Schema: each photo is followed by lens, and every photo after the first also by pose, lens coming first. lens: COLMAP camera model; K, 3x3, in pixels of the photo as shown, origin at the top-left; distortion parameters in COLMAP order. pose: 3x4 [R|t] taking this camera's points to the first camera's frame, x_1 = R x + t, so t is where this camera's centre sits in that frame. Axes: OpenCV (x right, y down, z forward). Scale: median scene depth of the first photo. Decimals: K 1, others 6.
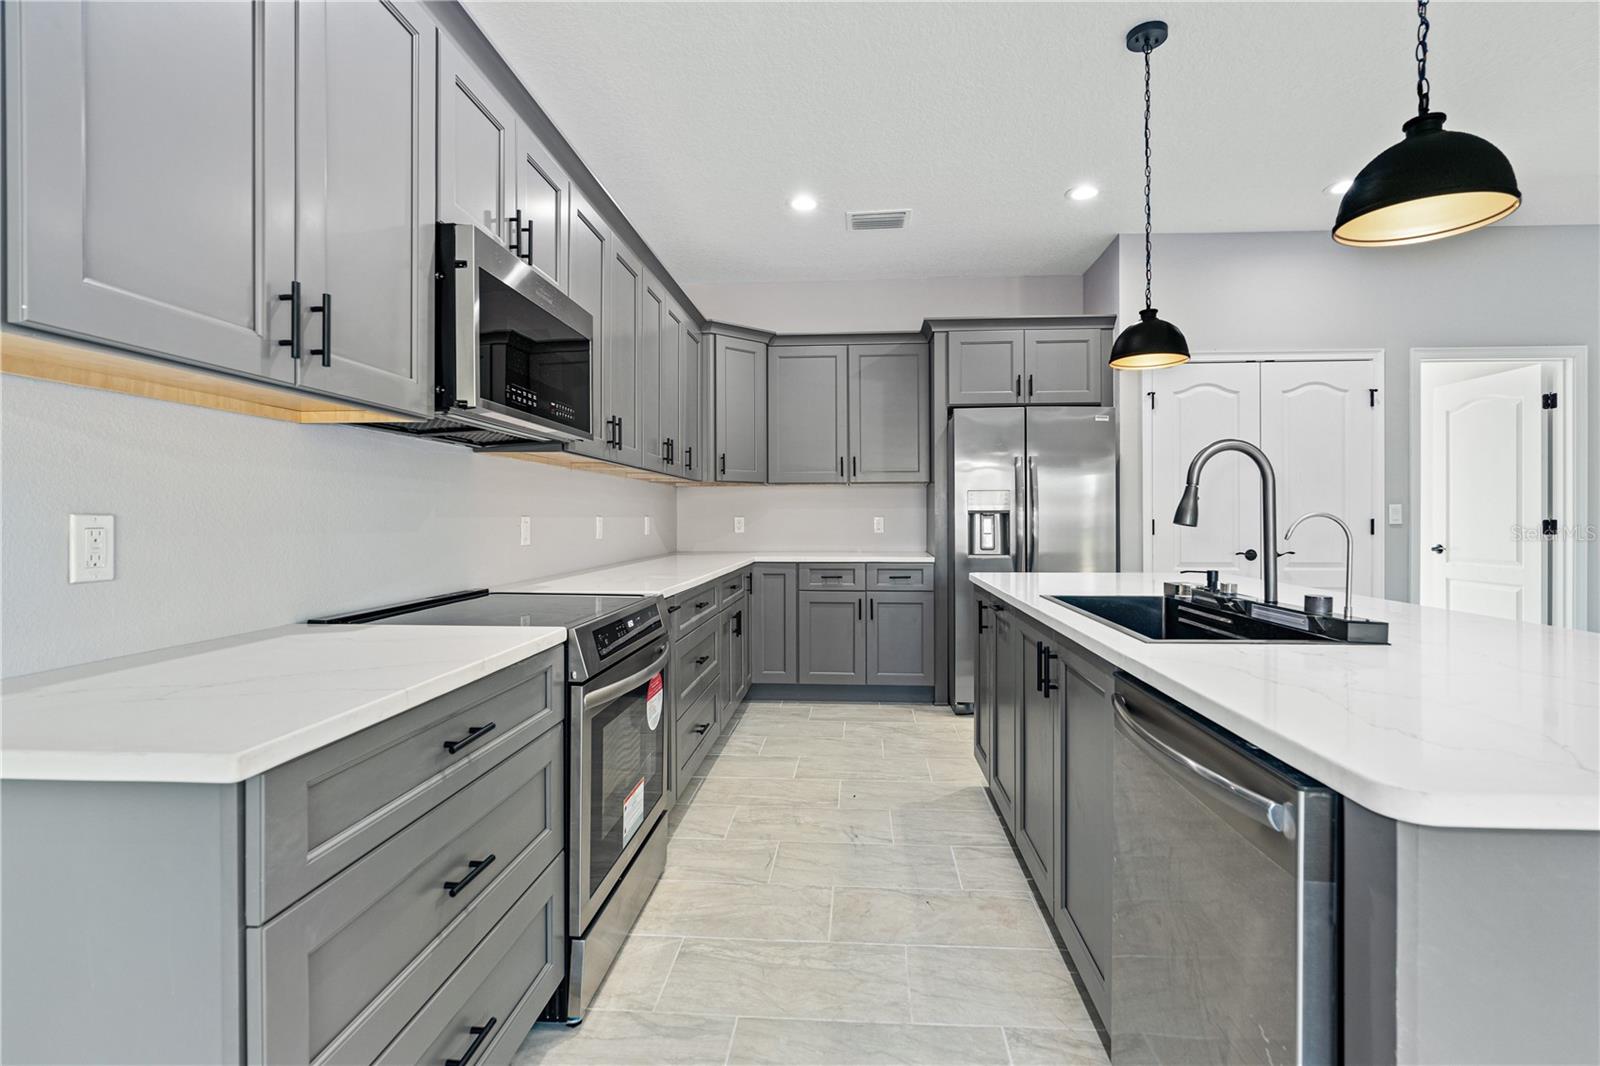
lens RADIAL K [[731.3, 0, 808.5], [0, 731.3, 519.4], [0, 0, 1]] dist [-0.006965, 0.002176]
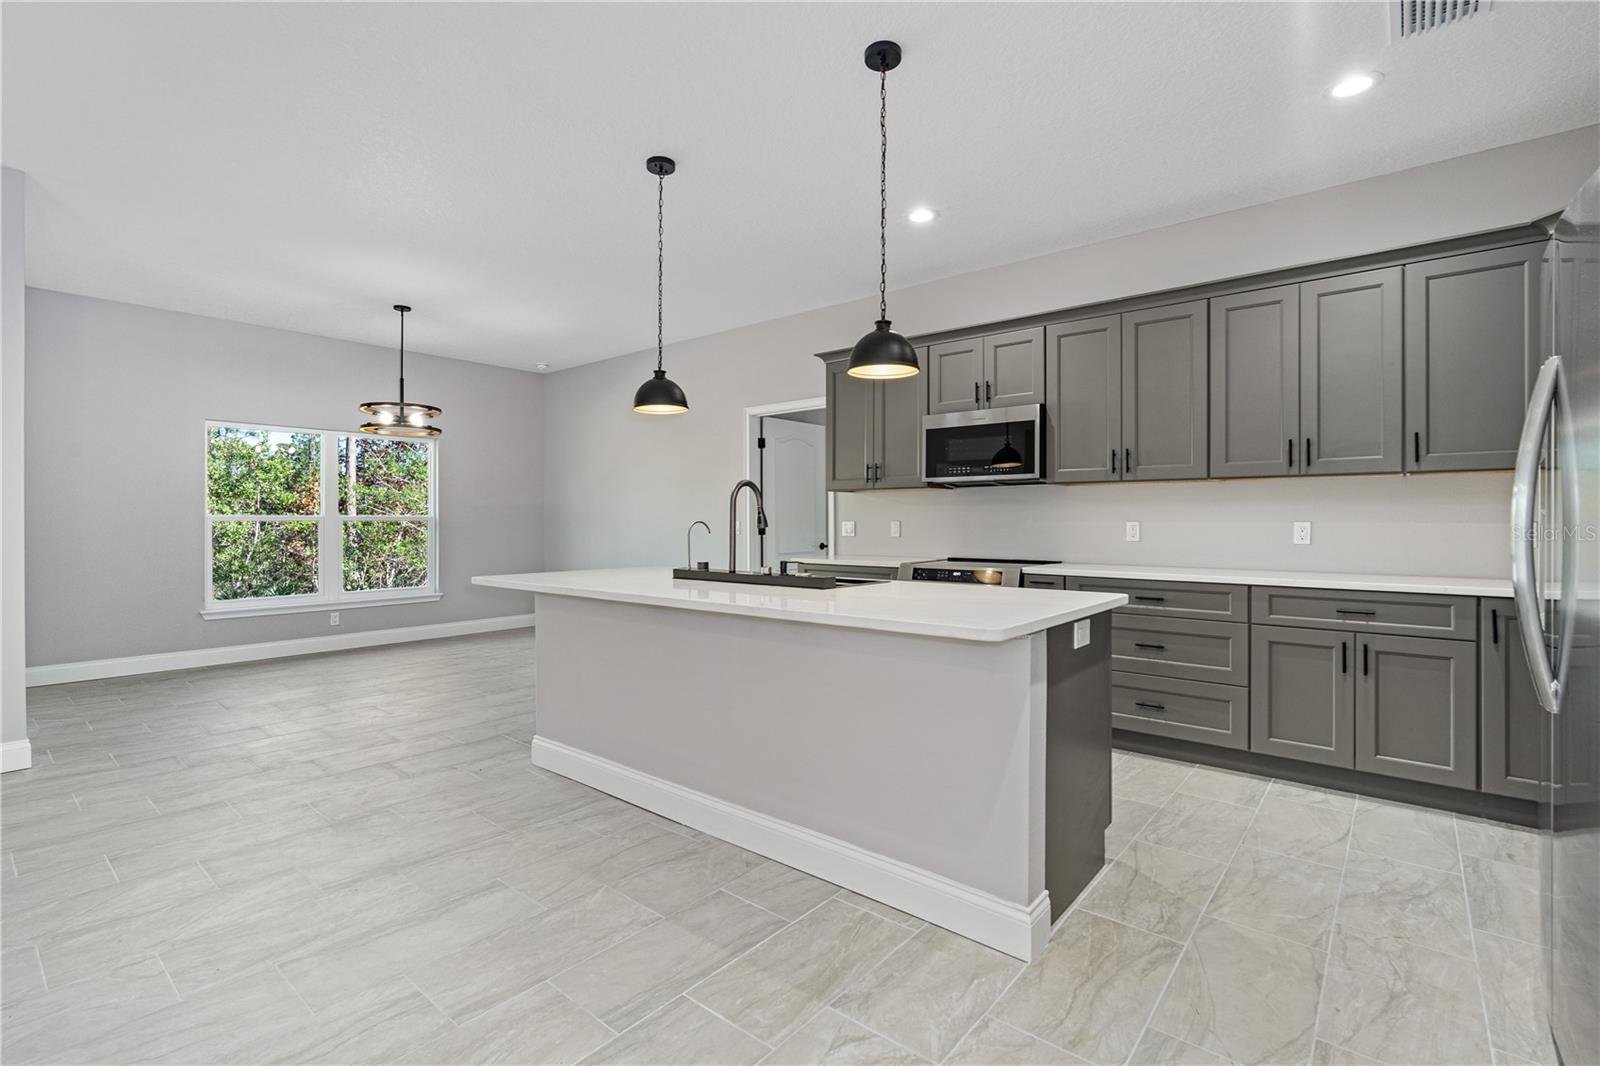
lens RADIAL K [[724.0, 0, 808.4], [0, 724.0, 523.3], [0, 0, 1]] dist [-0.010770, 0.000865]
pose [[-0.584418, 0.004029, -0.811443, 0.812523], [-0.001838, 0.999979, 0.006289, -0.005633], [0.811451, 0.005167, -0.584398, 0.906825]]
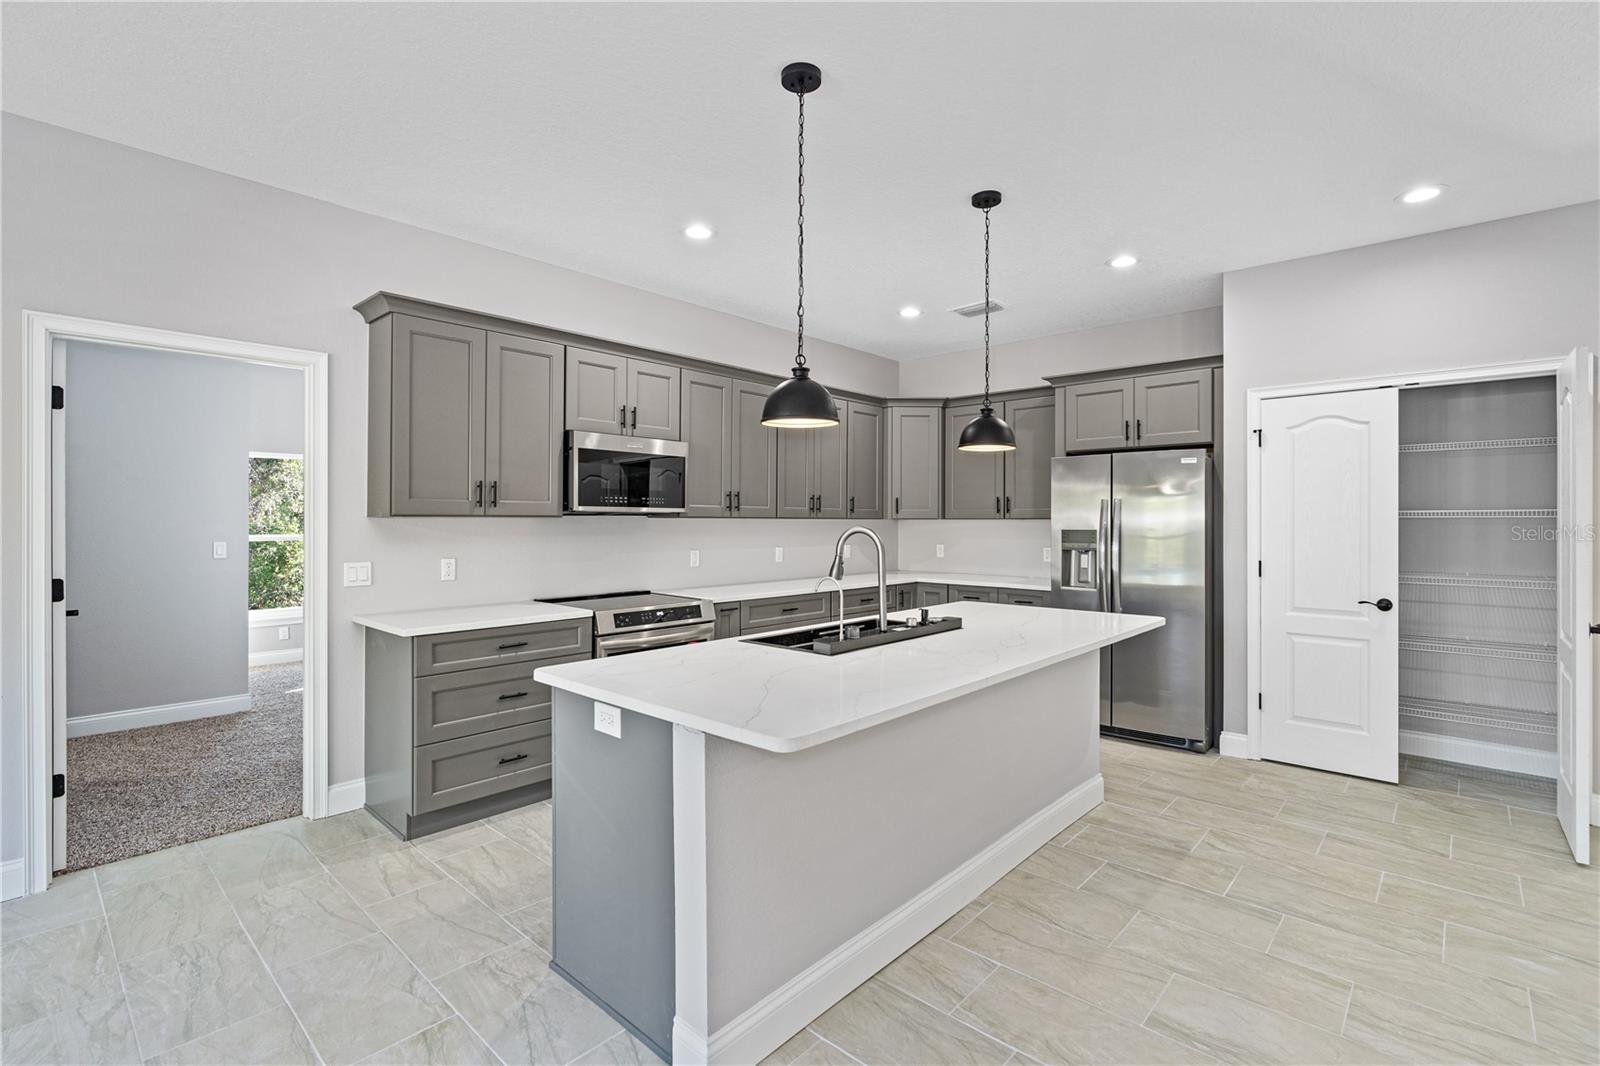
lens RADIAL K [[731.3, 0, 808.5], [0, 731.3, 519.4], [0, 0, 1]] dist [-0.006965, 0.002176]
pose [[0.783643, 0.001791, -0.621209, 0.620114], [-0.005183, 0.999980, -0.003656, -0.049168], [0.621190, 0.006084, 0.783637, -0.134760]]
